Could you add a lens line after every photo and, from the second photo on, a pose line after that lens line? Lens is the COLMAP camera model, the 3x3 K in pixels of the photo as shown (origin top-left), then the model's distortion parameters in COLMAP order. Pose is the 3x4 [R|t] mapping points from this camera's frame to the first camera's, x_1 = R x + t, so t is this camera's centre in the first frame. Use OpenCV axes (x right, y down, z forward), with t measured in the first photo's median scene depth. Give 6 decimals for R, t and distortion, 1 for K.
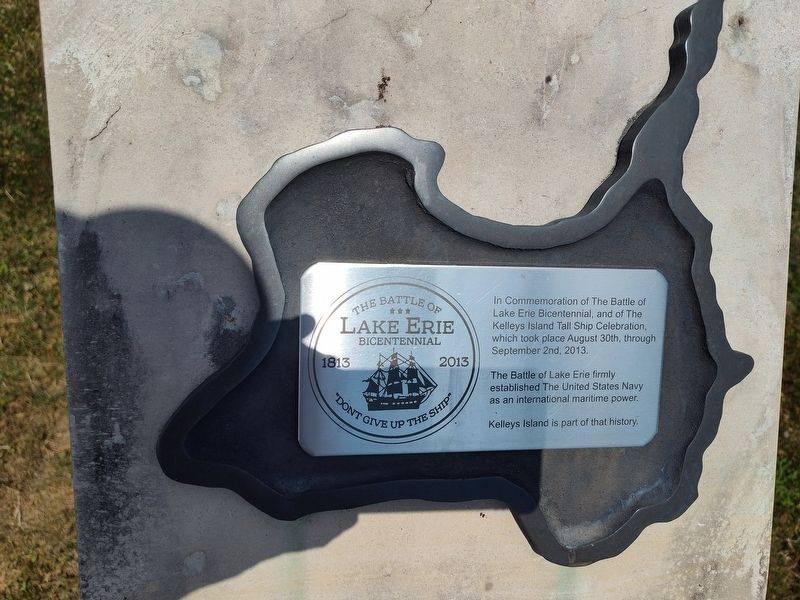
lens RADIAL K [[579.8, 0, 400.0], [0, 579.8, 300.0], [0, 0, 1]] dist [-0.001837, -0.001653]
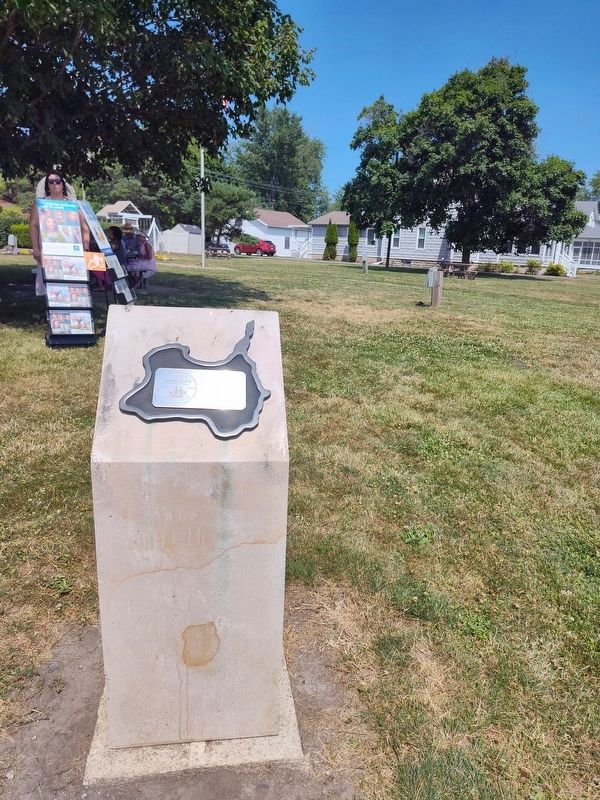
lens RADIAL K [[579.8, 0, 300.0], [0, 579.8, 400.0], [0, 0, 1]] dist [-0.001837, -0.001653]
pose [[0.998031, -0.059493, 0.019869, 0.817448], [0.060205, 0.819741, -0.569562, 2.687389], [0.017597, 0.569637, 0.821708, -2.462309]]
